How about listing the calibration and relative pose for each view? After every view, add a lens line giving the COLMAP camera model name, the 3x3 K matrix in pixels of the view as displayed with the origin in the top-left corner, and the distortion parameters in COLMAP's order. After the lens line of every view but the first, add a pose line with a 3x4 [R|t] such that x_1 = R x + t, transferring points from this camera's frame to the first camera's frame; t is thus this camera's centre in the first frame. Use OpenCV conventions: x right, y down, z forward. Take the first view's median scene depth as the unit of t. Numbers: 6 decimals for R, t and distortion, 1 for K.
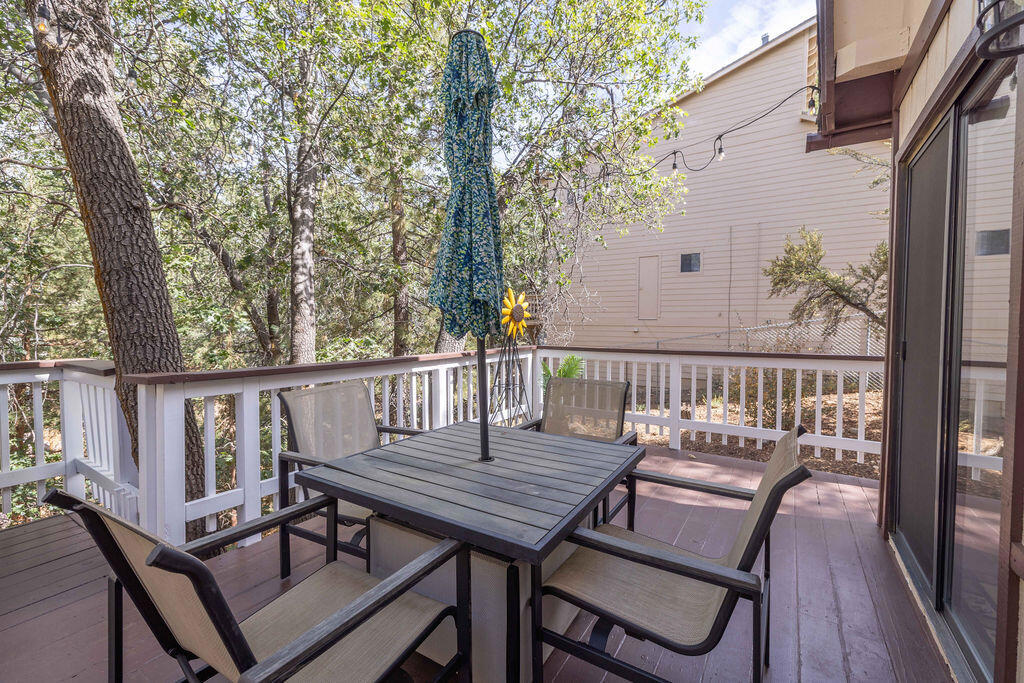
lens RADIAL K [[425.6, 0, 509.0], [0, 425.6, 333.2], [0, 0, 1]] dist [-0.001146, -0.000107]
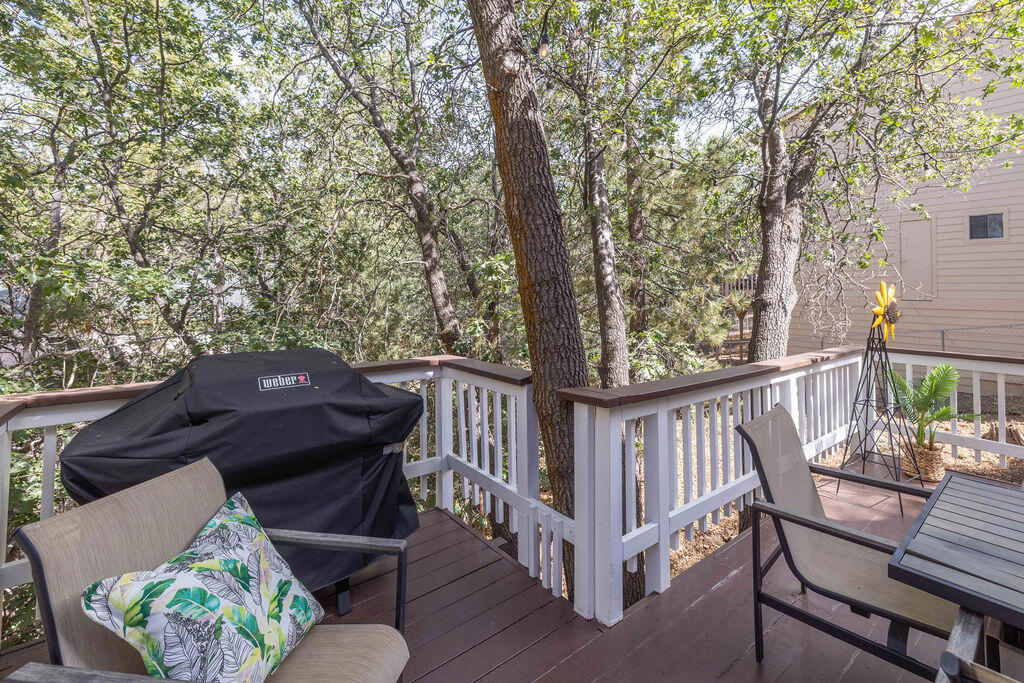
lens RADIAL K [[443.8, 0, 531.9], [0, 443.8, 272.8], [0, 0, 1]] dist [0.000573, 0.000089]
pose [[0.955137, -0.005532, -0.296111, -0.398519], [-0.014678, 0.997713, -0.065985, -0.060067], [0.295799, 0.067371, 0.952871, 0.004600]]
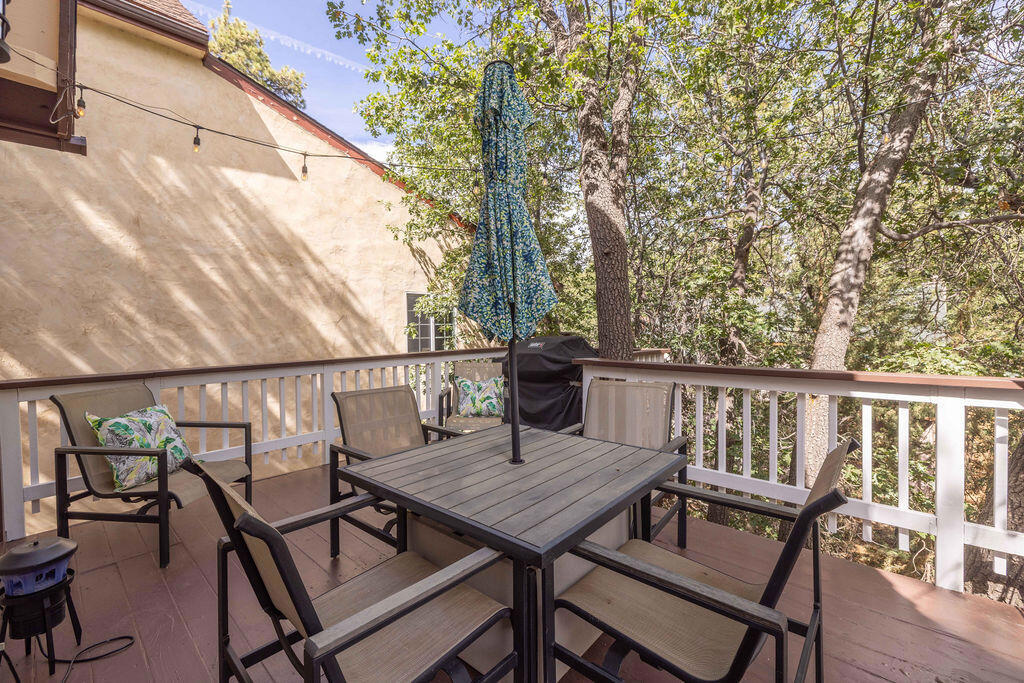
lens RADIAL K [[425.6, 0, 509.0], [0, 425.6, 333.2], [0, 0, 1]] dist [-0.001146, -0.000107]
pose [[-0.150360, 0.008211, -0.988597, 0.456694], [-0.009098, 0.999912, 0.009689, -0.006169], [0.988589, 0.010451, -0.150272, 0.554243]]
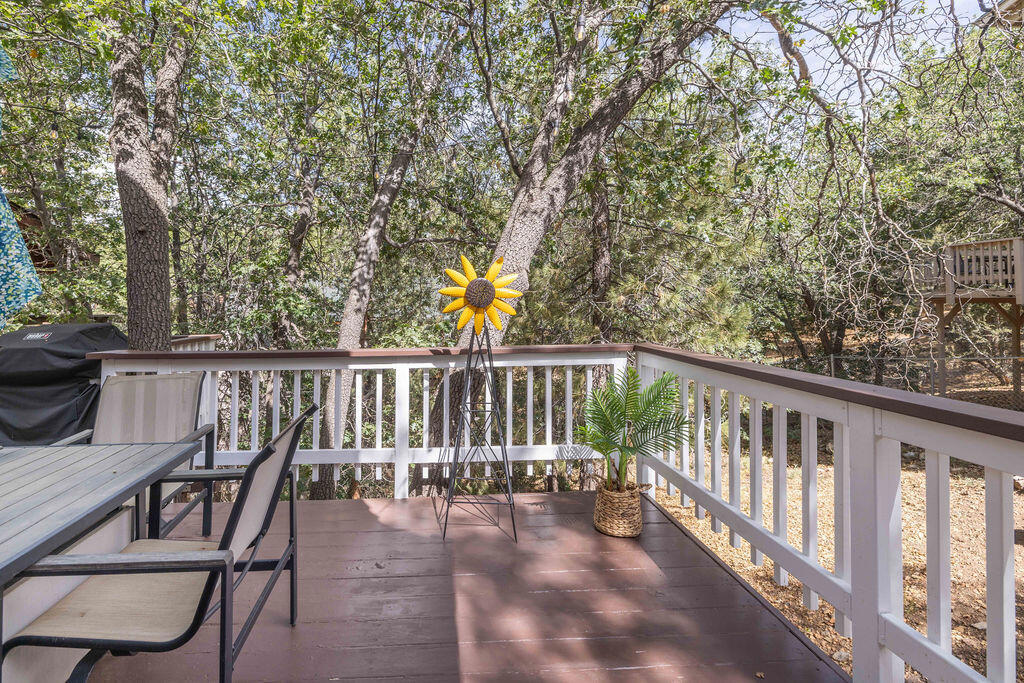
lens RADIAL K [[450.1, 0, 444.1], [0, 450.1, 287.8], [0, 0, 1]] dist [-0.001322, -0.000216]
pose [[0.577563, -0.038802, -0.815423, 0.568594], [-0.004122, 0.998718, -0.050444, -0.022919], [0.816336, 0.032496, 0.576663, 0.607605]]
